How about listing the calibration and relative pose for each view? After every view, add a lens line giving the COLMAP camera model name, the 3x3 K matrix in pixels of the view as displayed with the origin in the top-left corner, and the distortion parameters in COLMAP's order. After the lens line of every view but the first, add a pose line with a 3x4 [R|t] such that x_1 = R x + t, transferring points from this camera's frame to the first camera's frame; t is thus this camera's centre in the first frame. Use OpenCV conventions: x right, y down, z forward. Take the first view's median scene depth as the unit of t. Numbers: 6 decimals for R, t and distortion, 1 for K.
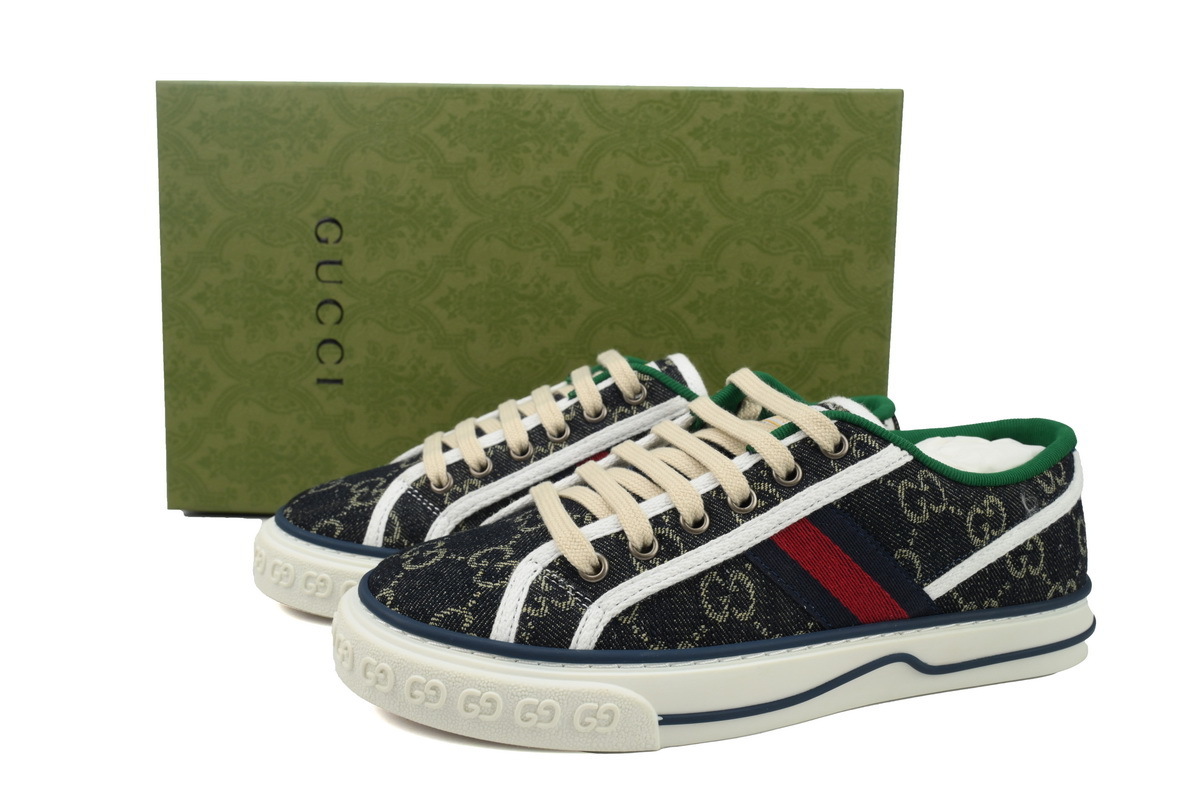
lens RADIAL K [[1087.8, 0, 600.0], [0, 1087.8, 400.0], [0, 0, 1]] dist [0.000699, -0.001692]
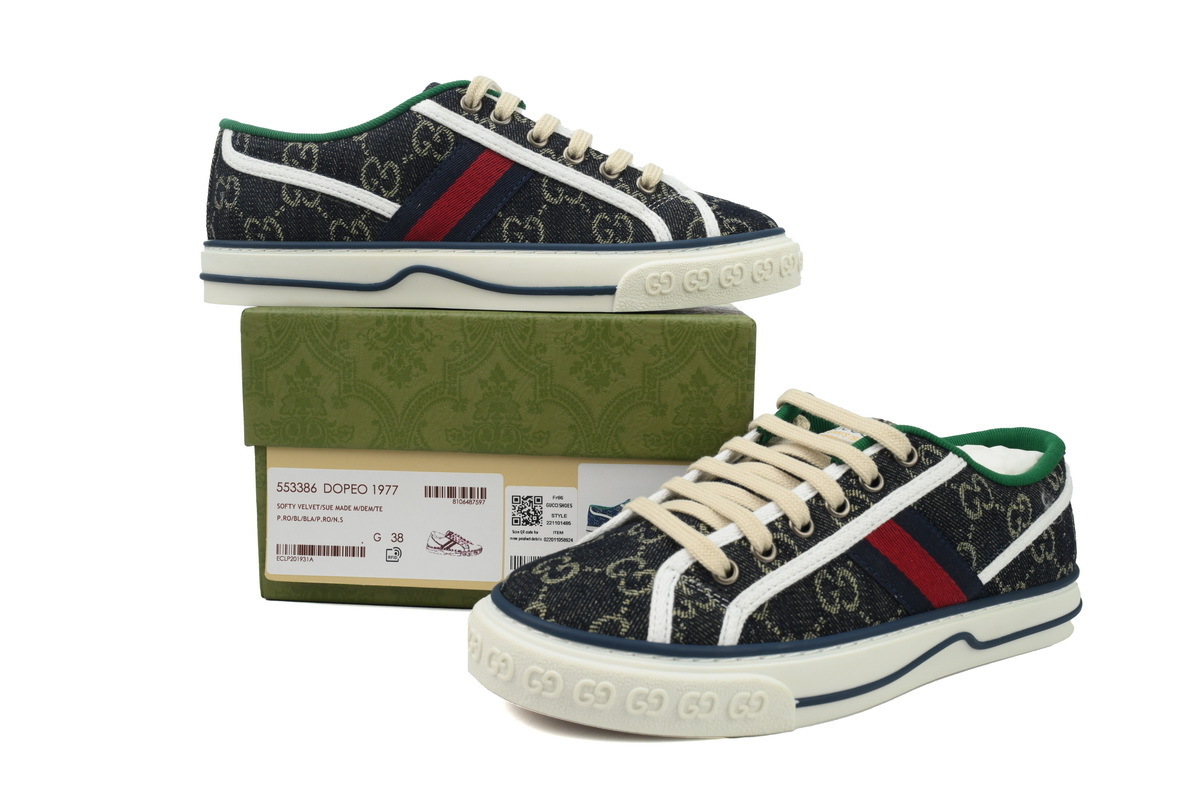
lens RADIAL K [[1087.8, 0, 600.0], [0, 1087.8, 400.0], [0, 0, 1]] dist [0.000699, -0.001692]
pose [[0.977173, -0.020127, 0.211487, -0.357102], [0.023800, 0.999607, -0.014835, -0.007655], [-0.211106, 0.019530, 0.977268, -0.061649]]
